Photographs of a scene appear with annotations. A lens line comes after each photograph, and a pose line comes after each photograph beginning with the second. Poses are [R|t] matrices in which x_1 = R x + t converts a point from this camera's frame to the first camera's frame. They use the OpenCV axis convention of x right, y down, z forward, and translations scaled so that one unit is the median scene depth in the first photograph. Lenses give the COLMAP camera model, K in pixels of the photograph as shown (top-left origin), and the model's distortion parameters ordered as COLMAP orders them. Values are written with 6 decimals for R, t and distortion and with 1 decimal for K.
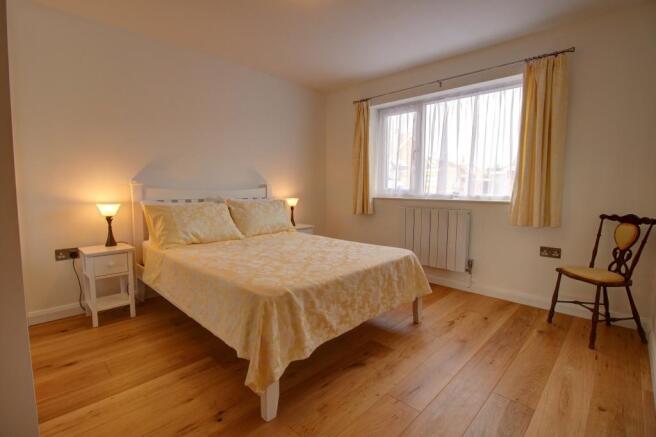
lens RADIAL K [[306.6, 0, 330.1], [0, 306.6, 215.3], [0, 0, 1]] dist [-0.009976, -0.007044]
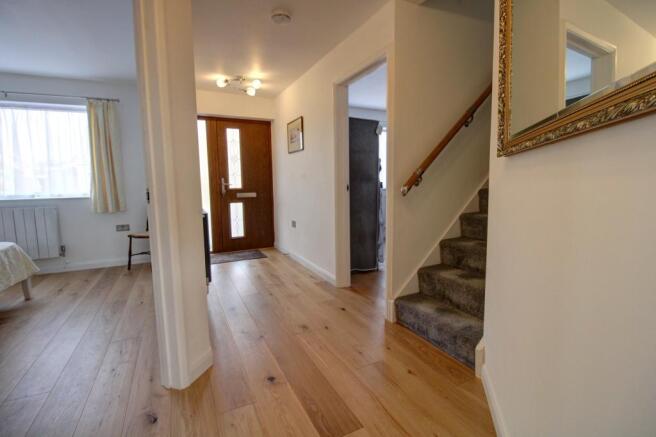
lens RADIAL K [[306.6, 0, 328.9], [0, 306.6, 213.3], [0, 0, 1]] dist [-0.009976, -0.007044]
pose [[0.332231, -0.107364, 0.937067, -0.398680], [0.102802, 0.991703, 0.077176, 0.038980], [-0.937579, 0.070692, 0.340512, -0.551436]]
